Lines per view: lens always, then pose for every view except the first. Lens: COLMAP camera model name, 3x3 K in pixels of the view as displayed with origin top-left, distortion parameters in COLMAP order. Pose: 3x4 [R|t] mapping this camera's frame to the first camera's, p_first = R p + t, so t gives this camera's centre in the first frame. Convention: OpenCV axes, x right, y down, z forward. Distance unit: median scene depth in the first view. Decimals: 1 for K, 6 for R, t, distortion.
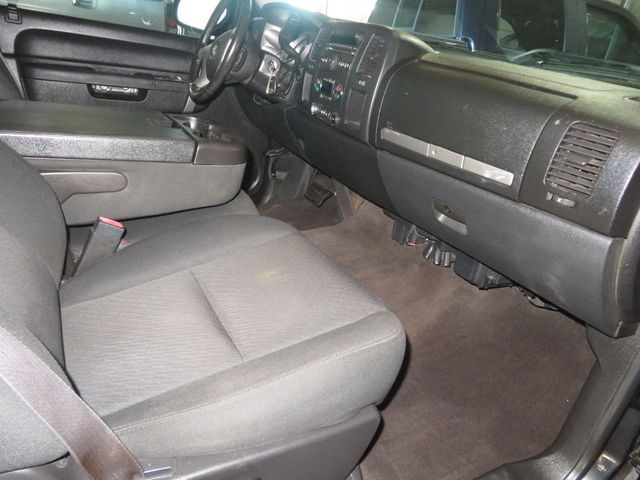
lens RADIAL K [[455.8, 0, 316.3], [0, 455.8, 234.9], [0, 0, 1]] dist [0.004280, 0.000235]
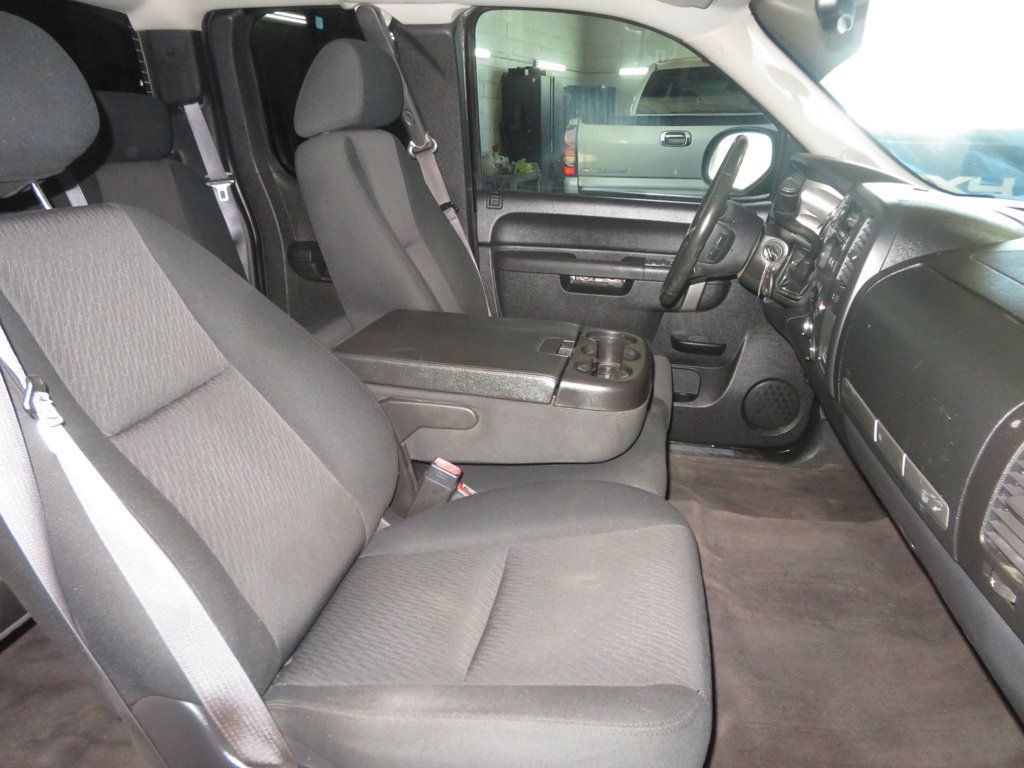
lens RADIAL K [[729.5, 0, 512.0], [0, 729.5, 384.0], [0, 0, 1]] dist [-0.002576, 0.004967]
pose [[0.763693, 0.091499, -0.639062, 0.359131], [-0.164513, 0.984807, -0.055595, -0.091014], [0.624266, 0.147592, 0.767143, 0.025307]]
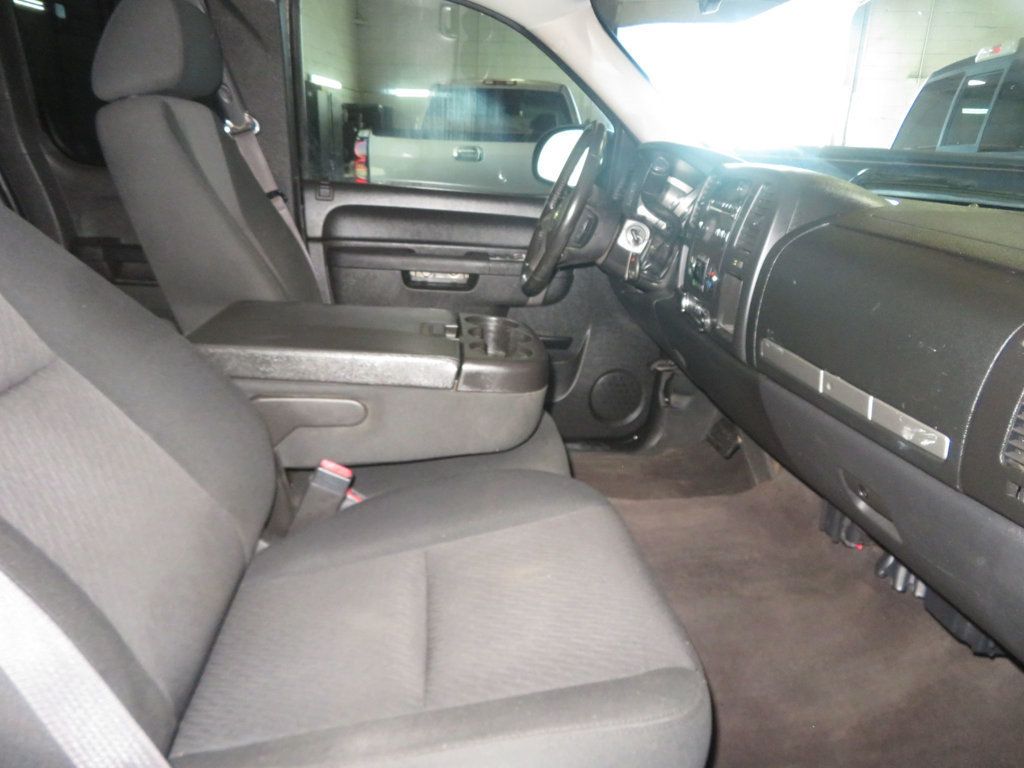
lens RADIAL K [[729.5, 0, 512.0], [0, 729.5, 384.0], [0, 0, 1]] dist [-0.002576, 0.004967]
pose [[0.917198, 0.029834, -0.397312, 0.193365], [-0.083763, 0.989345, -0.119079, -0.034651], [0.389526, 0.142499, 0.909925, 0.034553]]
